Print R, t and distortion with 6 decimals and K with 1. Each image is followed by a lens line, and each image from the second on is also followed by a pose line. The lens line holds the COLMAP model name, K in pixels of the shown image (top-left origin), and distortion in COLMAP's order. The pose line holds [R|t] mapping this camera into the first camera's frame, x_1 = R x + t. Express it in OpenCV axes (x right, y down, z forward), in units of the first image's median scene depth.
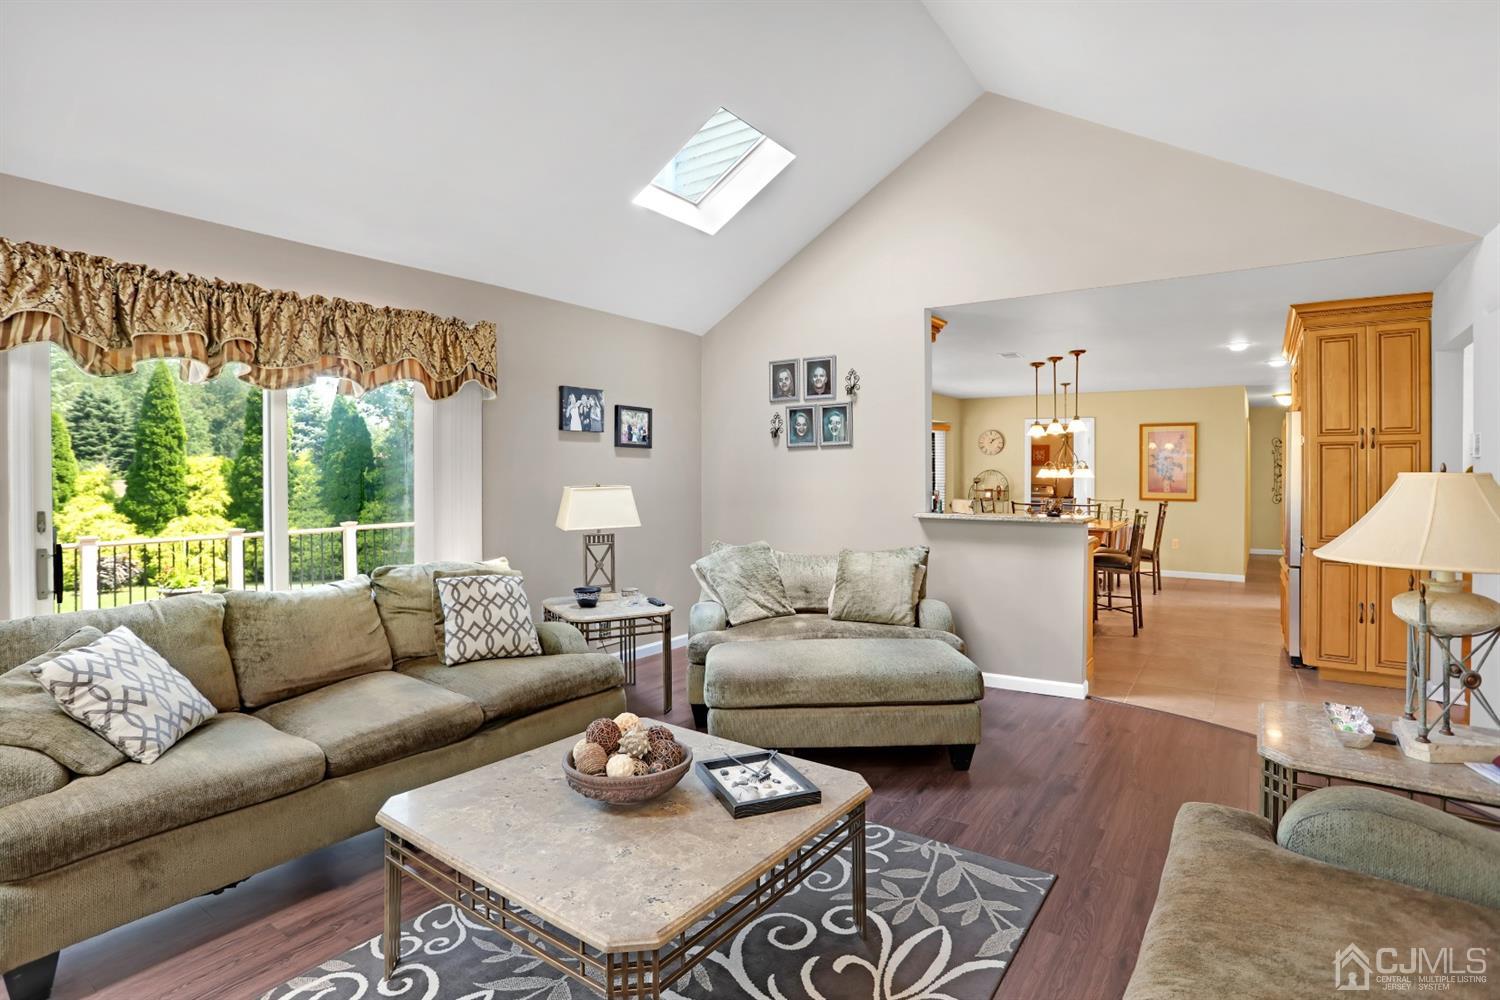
lens RADIAL K [[744.8, 0, 750.7], [0, 744.8, 475.3], [0, 0, 1]] dist [-0.056944, 0.021896]
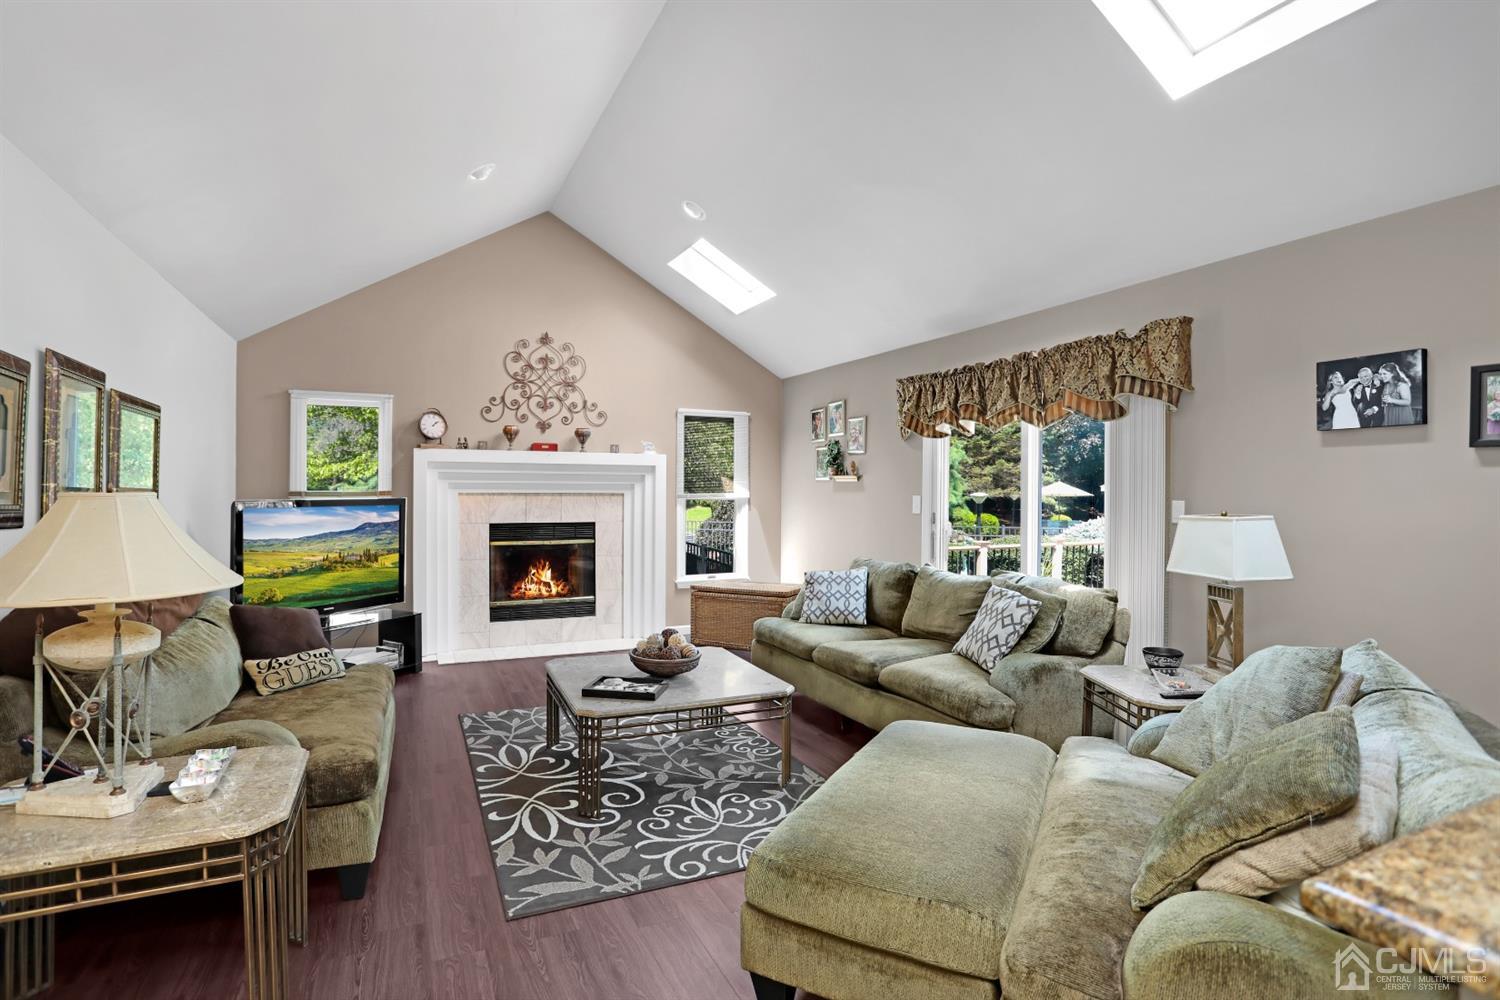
lens RADIAL K [[744.8, 0, 745.0], [0, 744.8, 491.4], [0, 0, 1]] dist [-0.056944, 0.021896]
pose [[-0.498692, -0.000293, -0.866779, 1.001075], [-0.005460, 0.999981, 0.002804, -0.011984], [0.866762, 0.006131, -0.498684, 1.596474]]
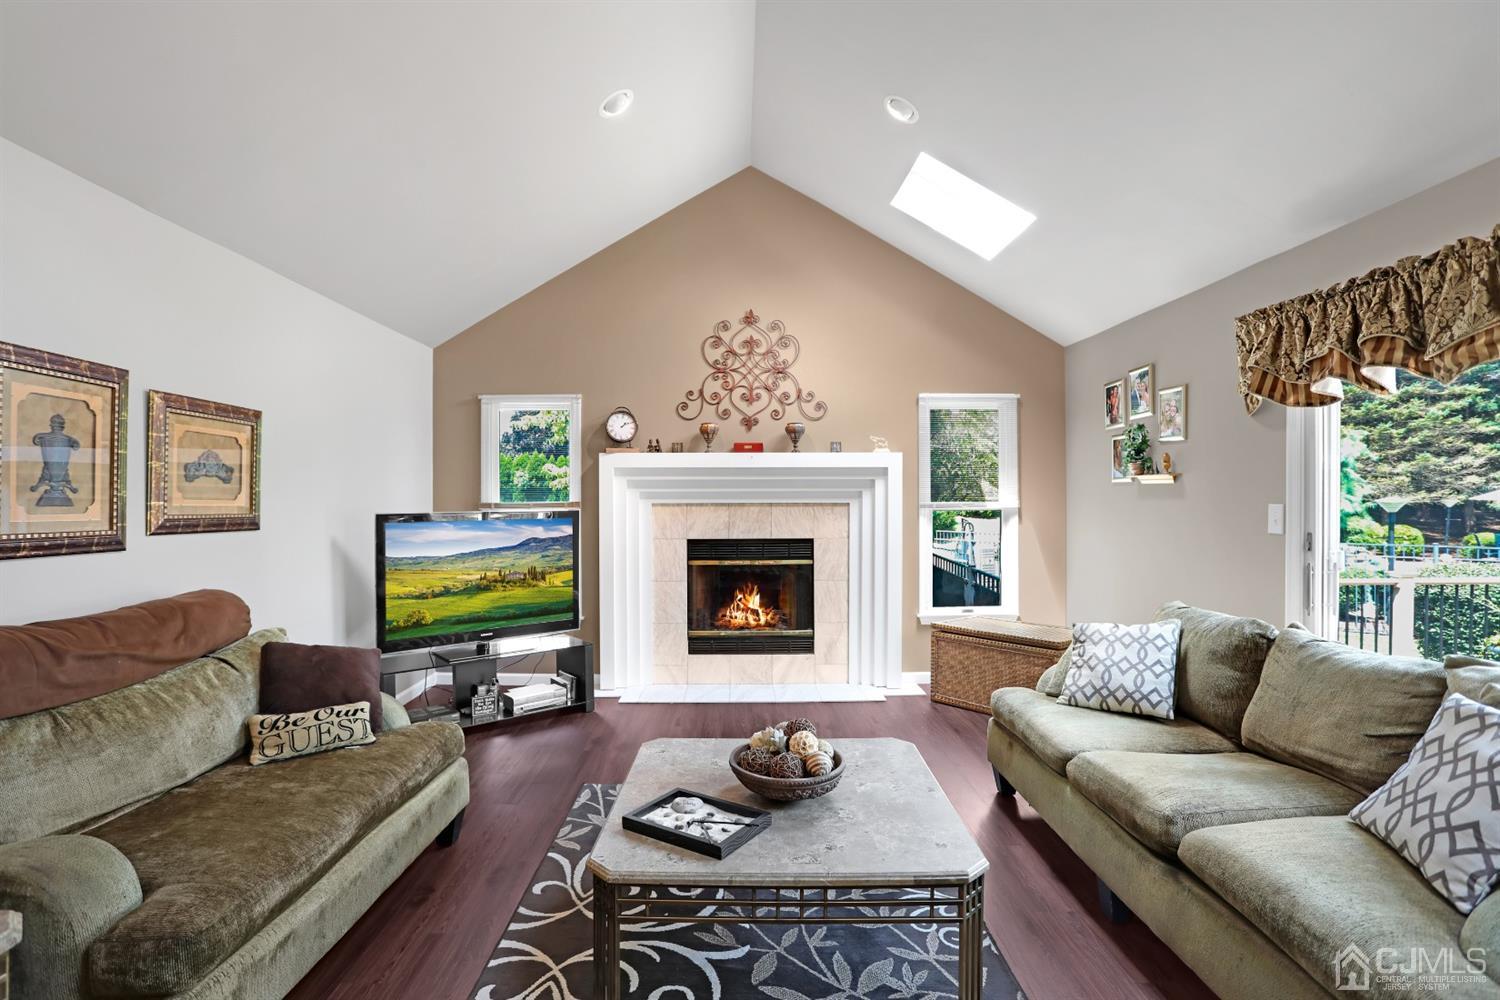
lens RADIAL K [[744.8, 0, 739.7], [0, 744.8, 500.0], [0, 0, 1]] dist [-0.056944, 0.021896]
pose [[-0.811798, 0.004773, -0.583919, 0.419533], [0.003561, 0.999988, 0.003223, -0.010823], [0.583928, 0.000537, -0.811805, 1.446647]]
